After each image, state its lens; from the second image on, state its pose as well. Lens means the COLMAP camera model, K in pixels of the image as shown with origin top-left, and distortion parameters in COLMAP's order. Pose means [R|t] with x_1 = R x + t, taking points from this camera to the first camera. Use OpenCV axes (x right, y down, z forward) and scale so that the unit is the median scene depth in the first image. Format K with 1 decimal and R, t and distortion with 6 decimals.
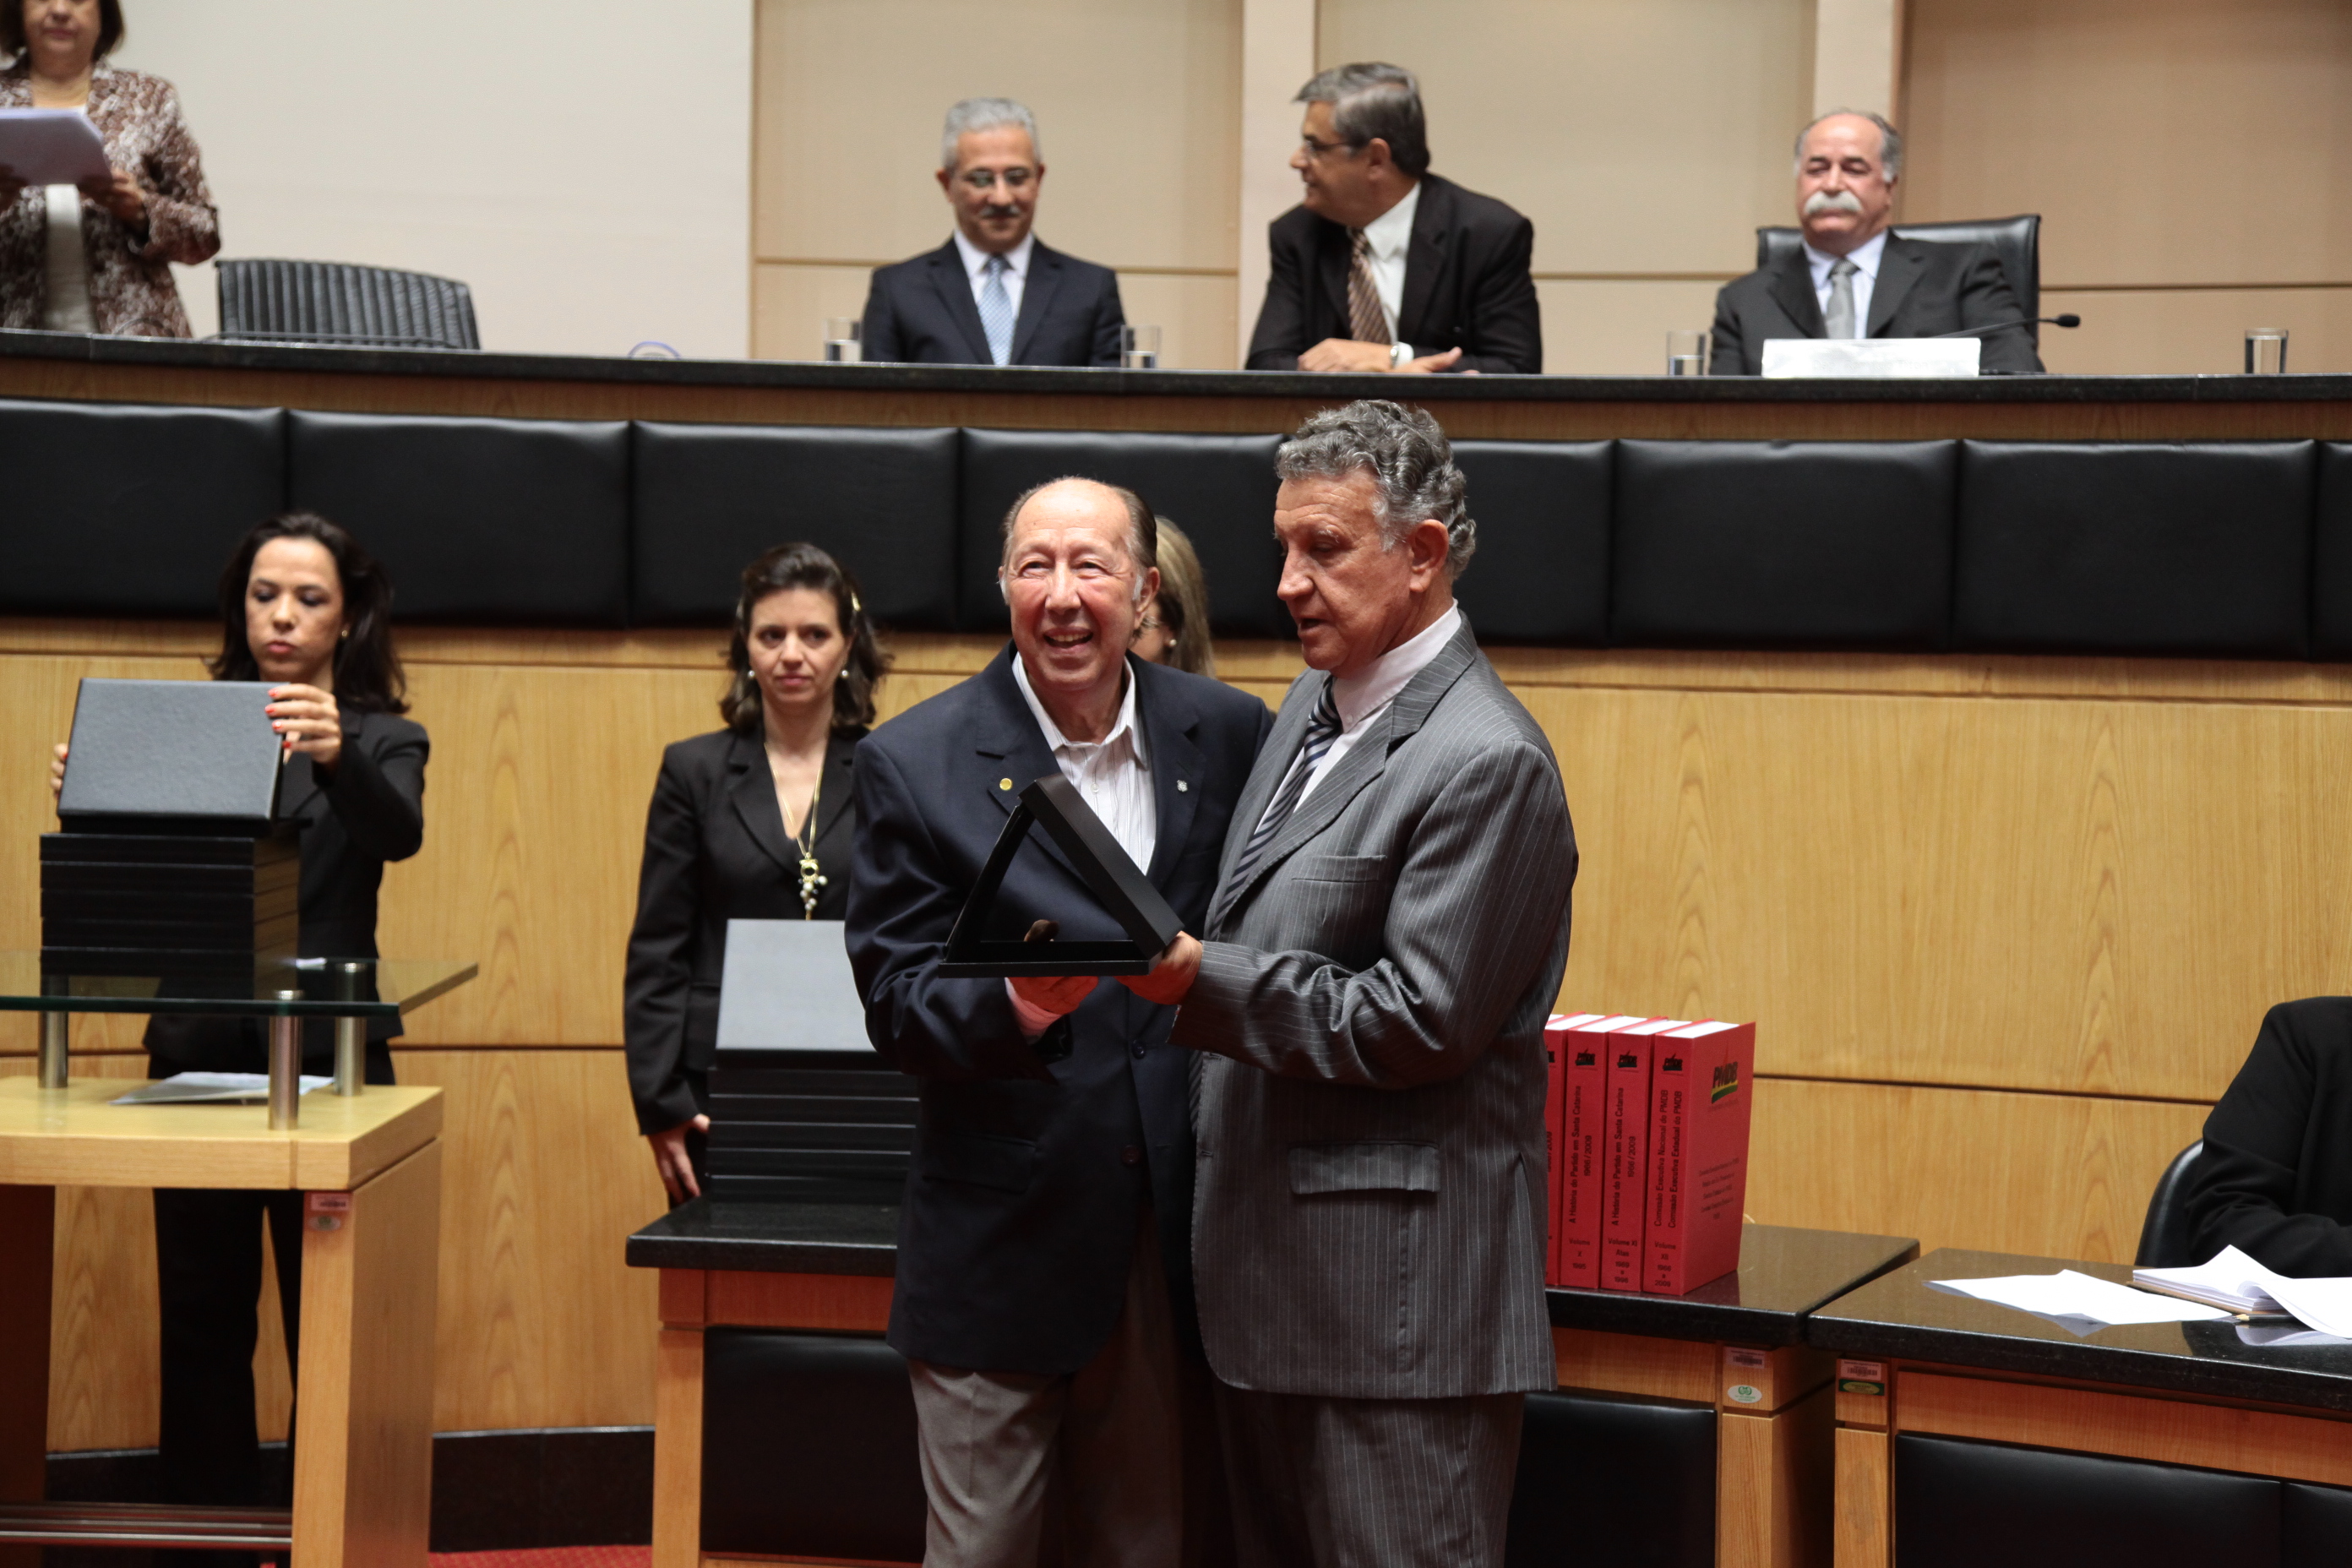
lens RADIAL K [[4190.4, 0, 1161.0], [0, 4190.4, 789.4], [0, 0, 1]] dist [0.278691, 0.000000]
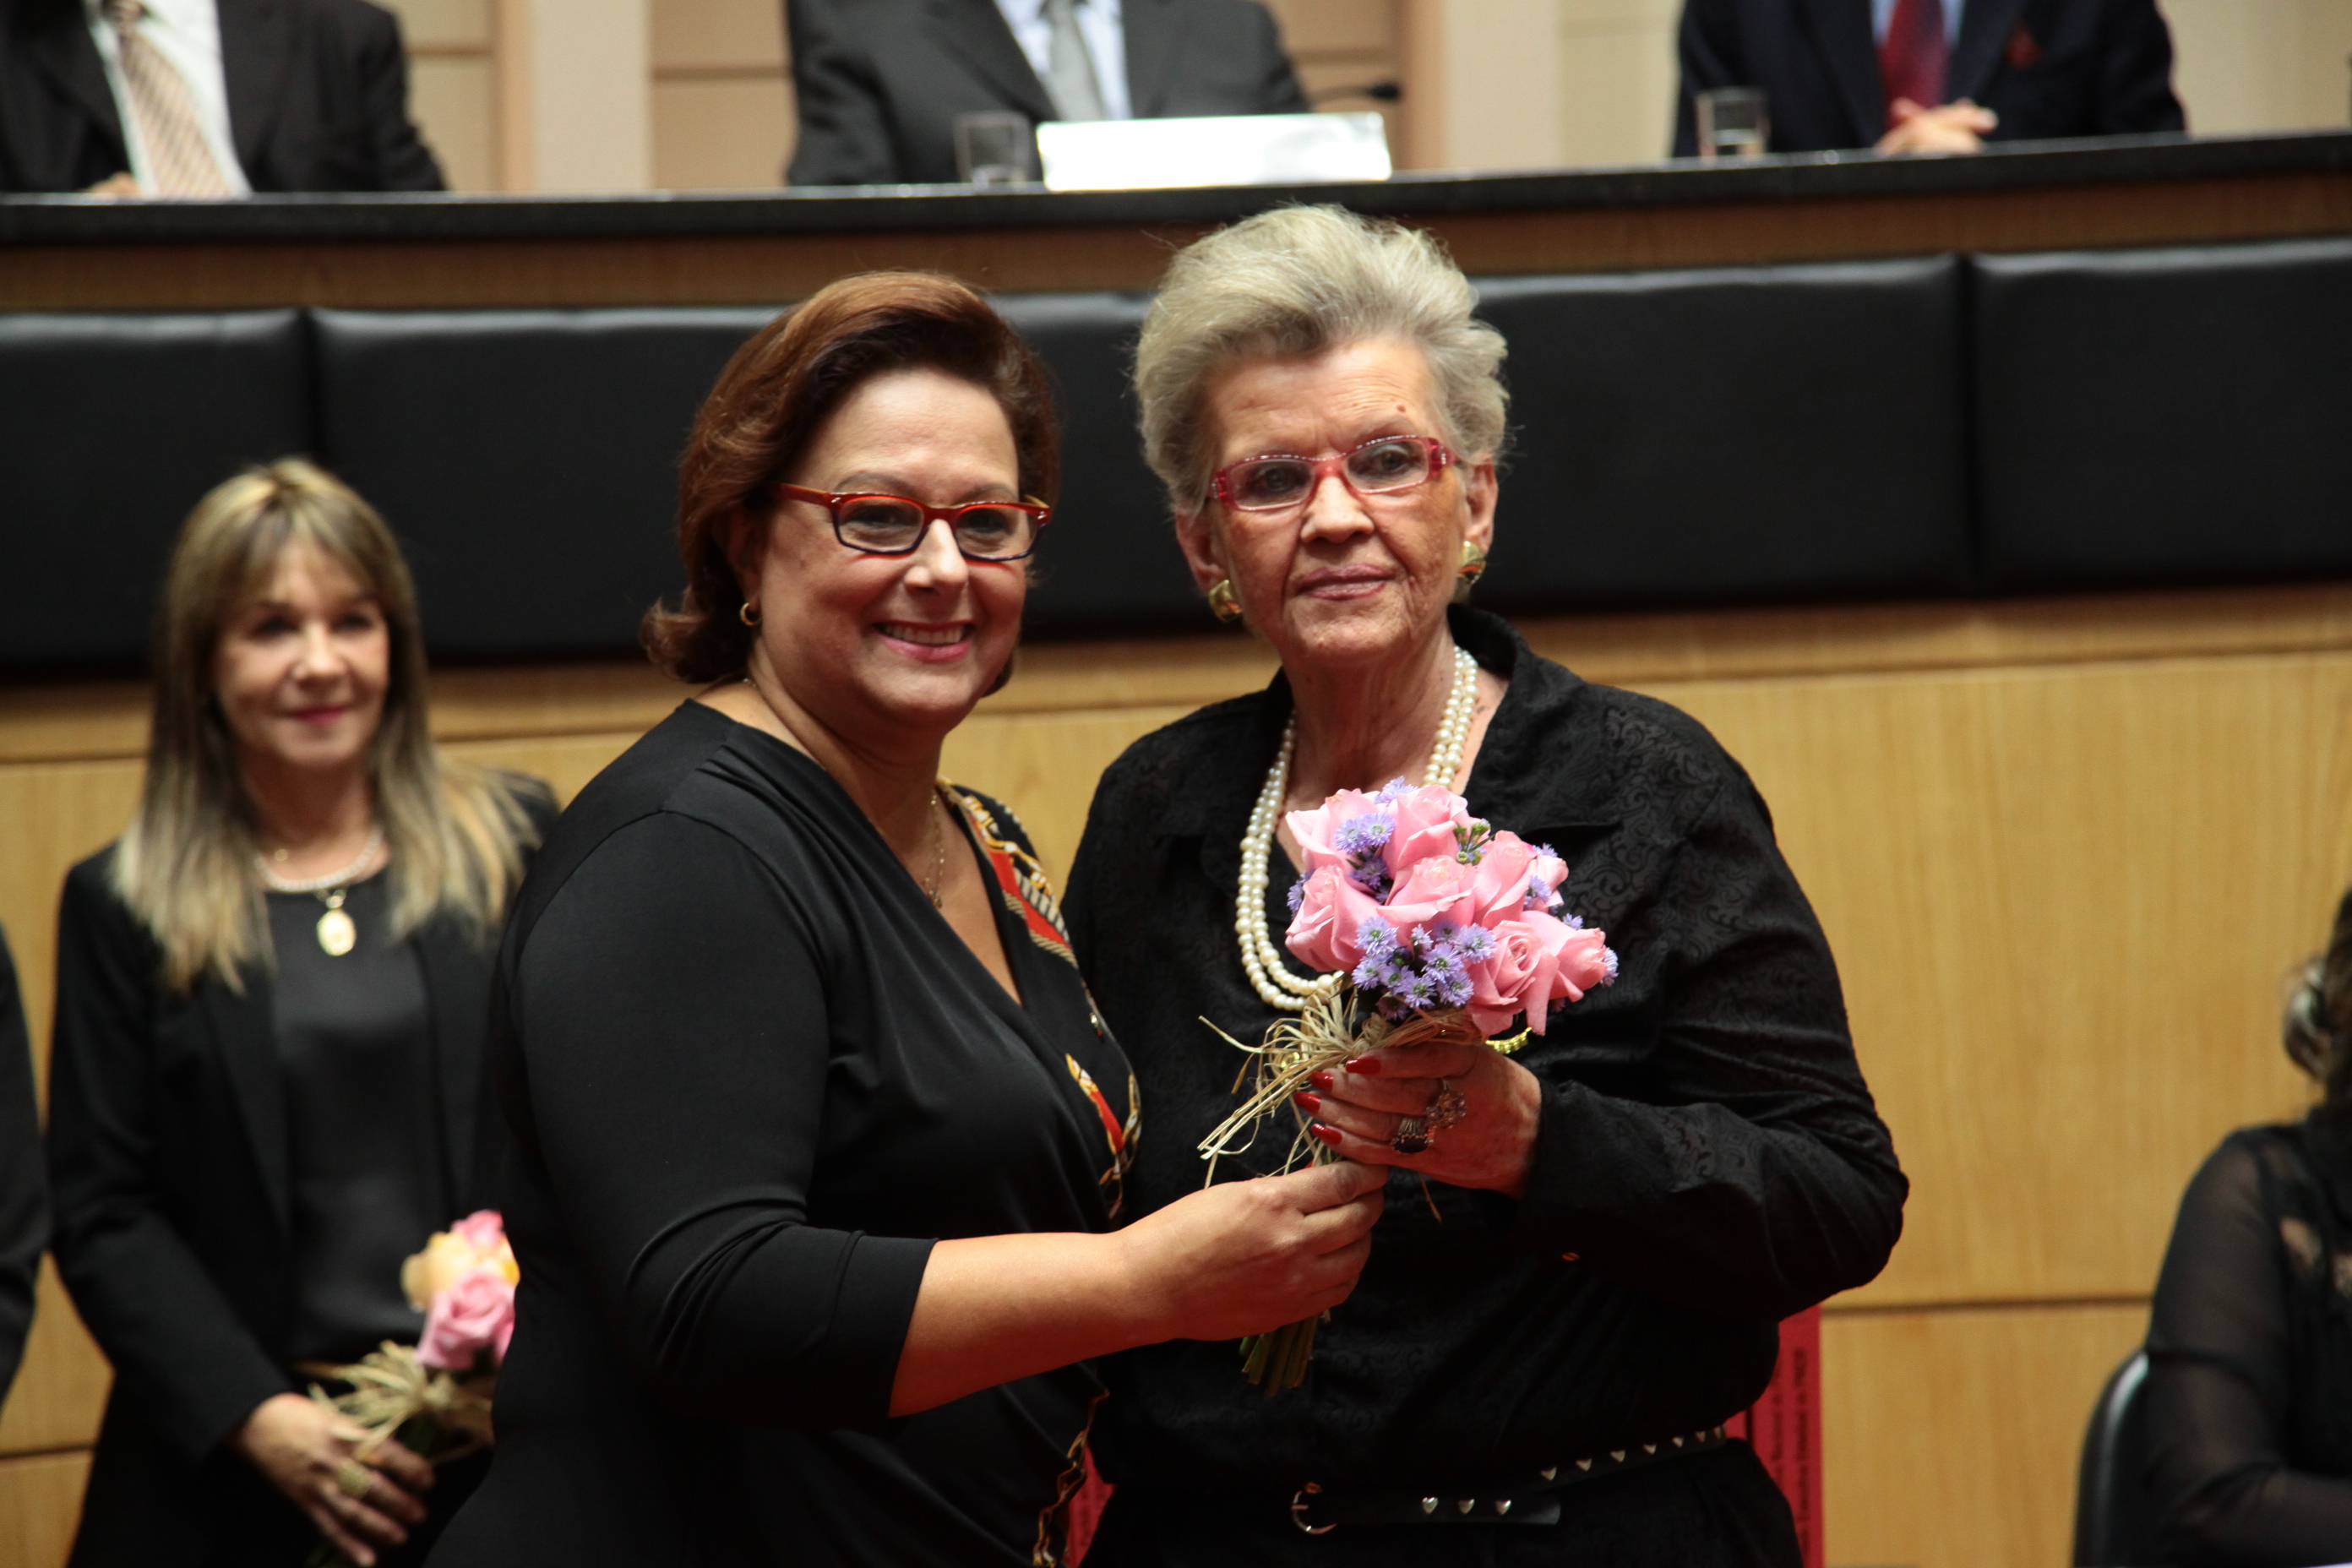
lens RADIAL K [[6875.1, 0, 1163.6], [0, 6875.1, 782.7], [0, 0, 1]] dist [0.723269, 0.000000]
pose [[0.916888, -0.070069, 0.392945, -0.245802], [0.077453, 0.996992, -0.002947, -0.009126], [-0.391557, 0.033137, 0.919557, 0.092643]]
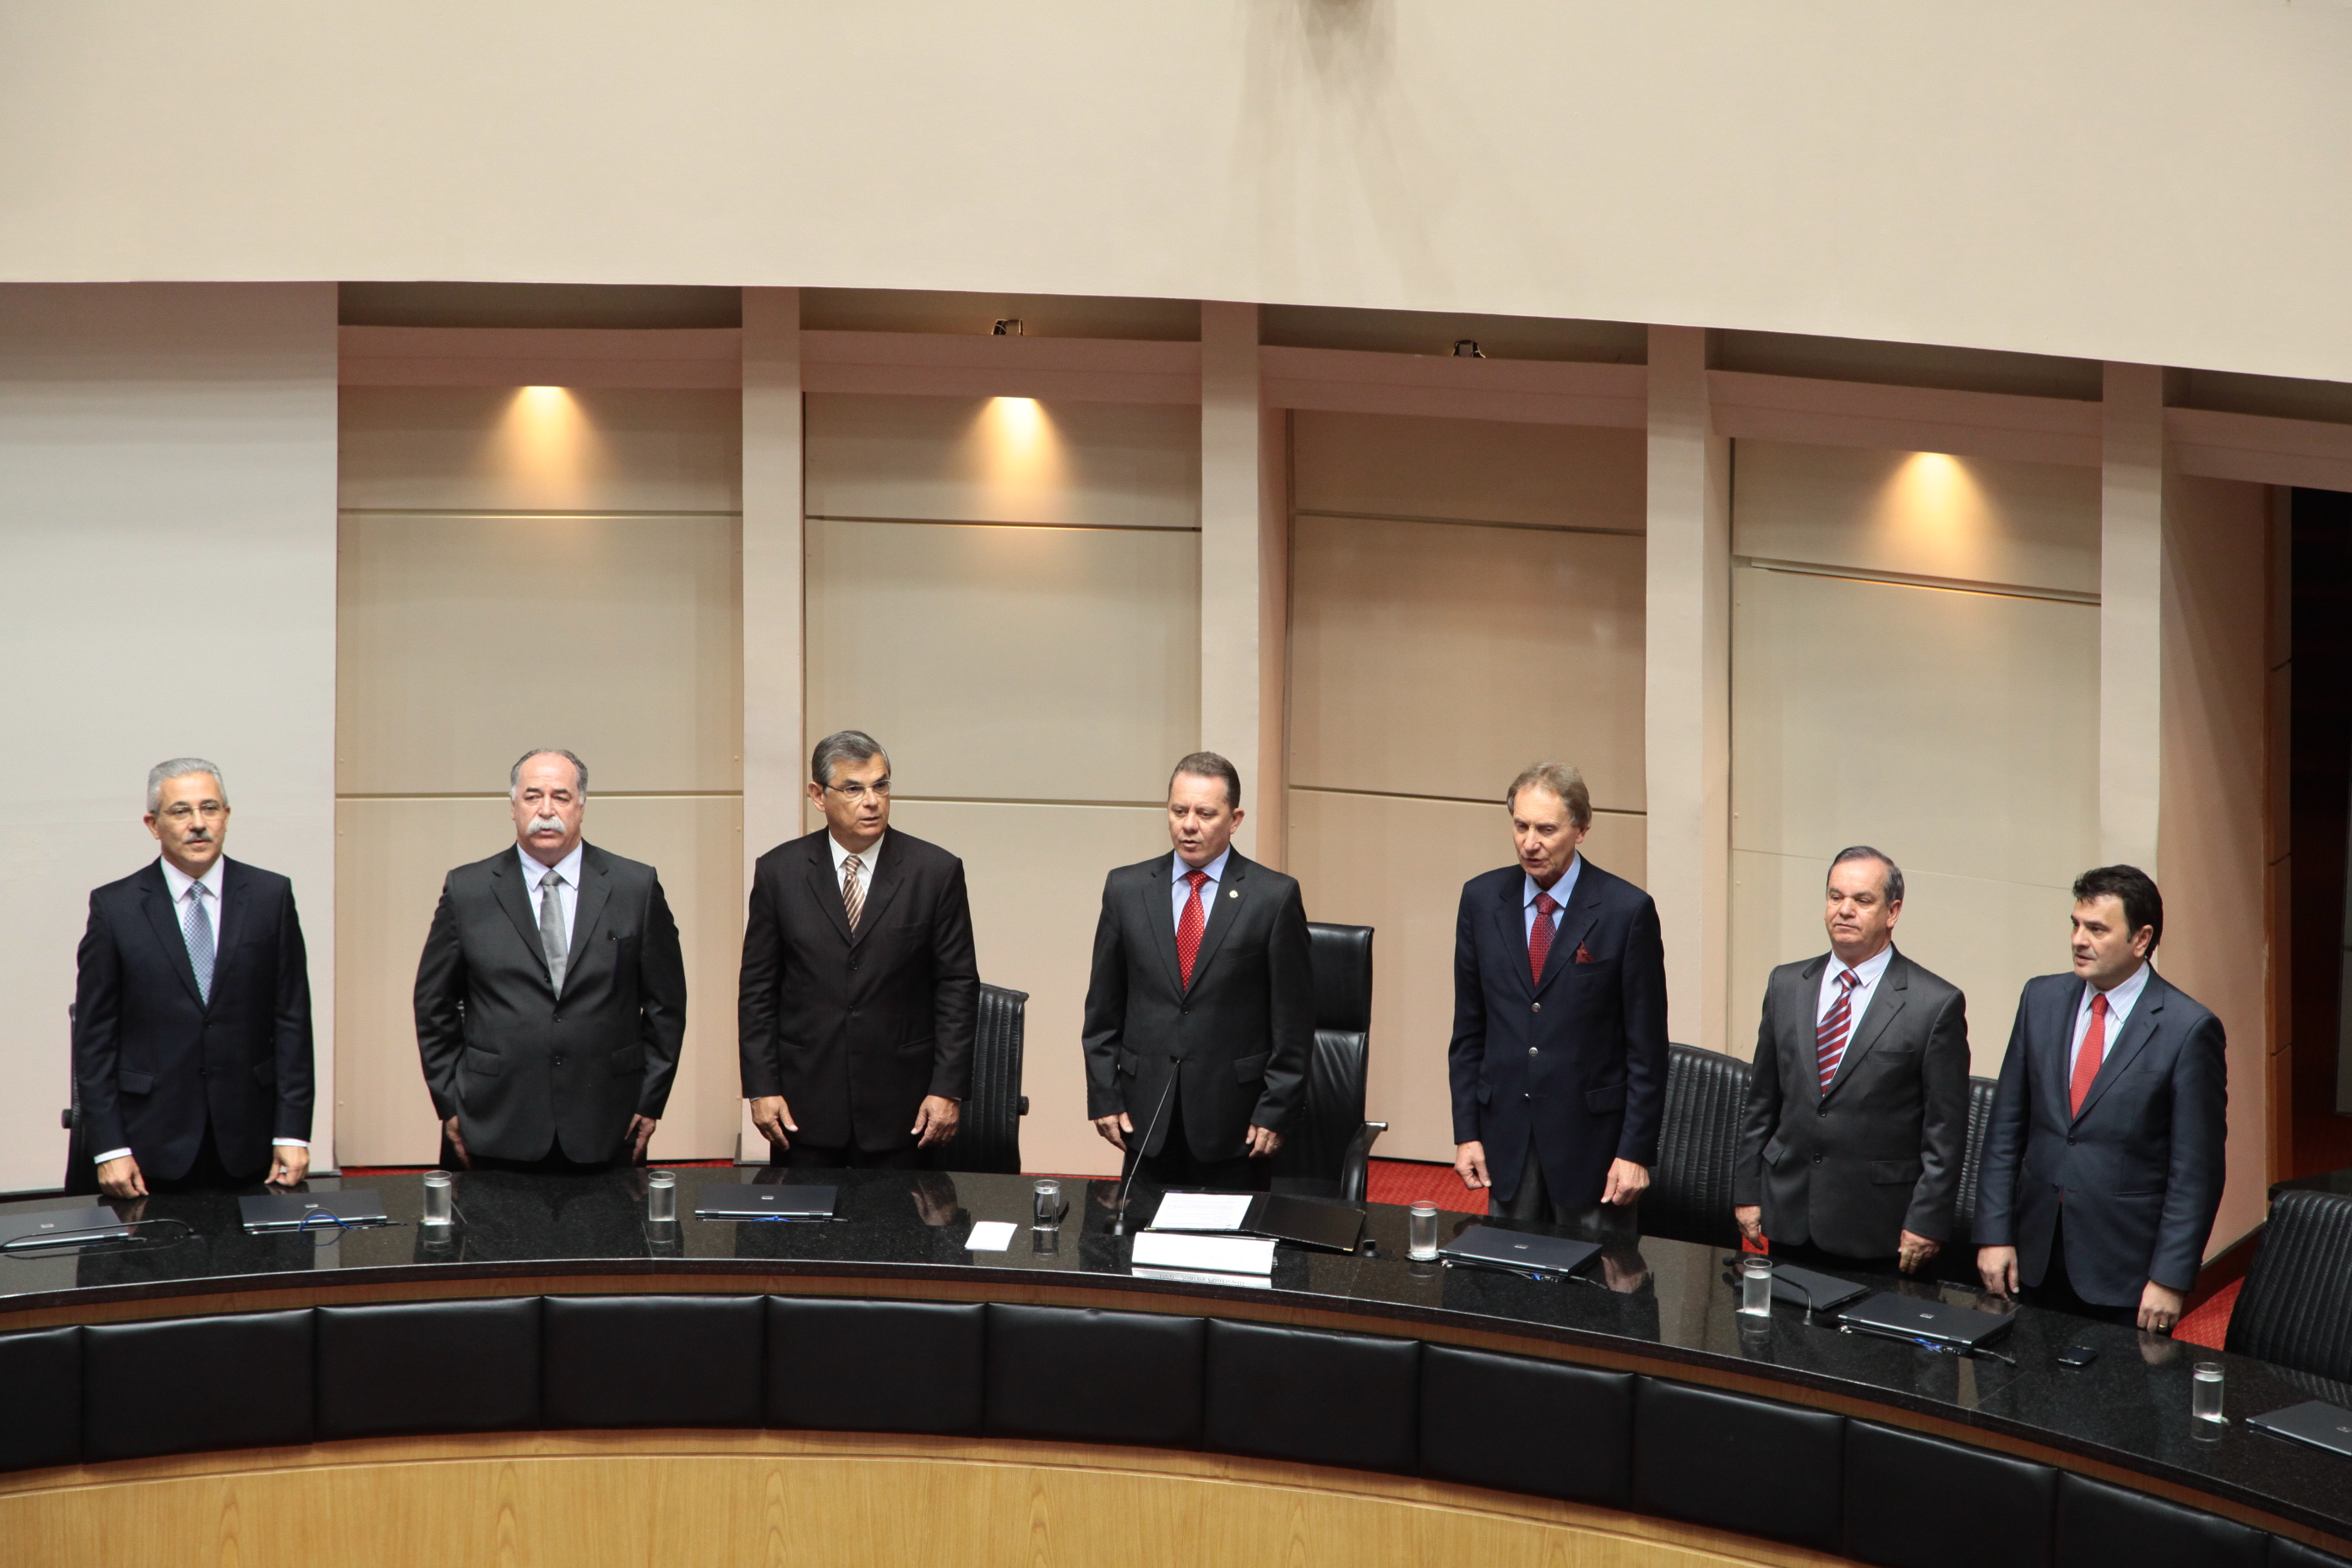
lens RADIAL K [[6764.4, 0, 1126.2], [0, 6764.4, 845.8], [0, 0, 1]] dist [0.669934, 0.000000]
pose [[0.998103, -0.019216, 0.058495, 0.020718], [0.007504, 0.980933, 0.194203, -0.721397], [-0.061111, -0.193395, 0.979216, -1.348344]]
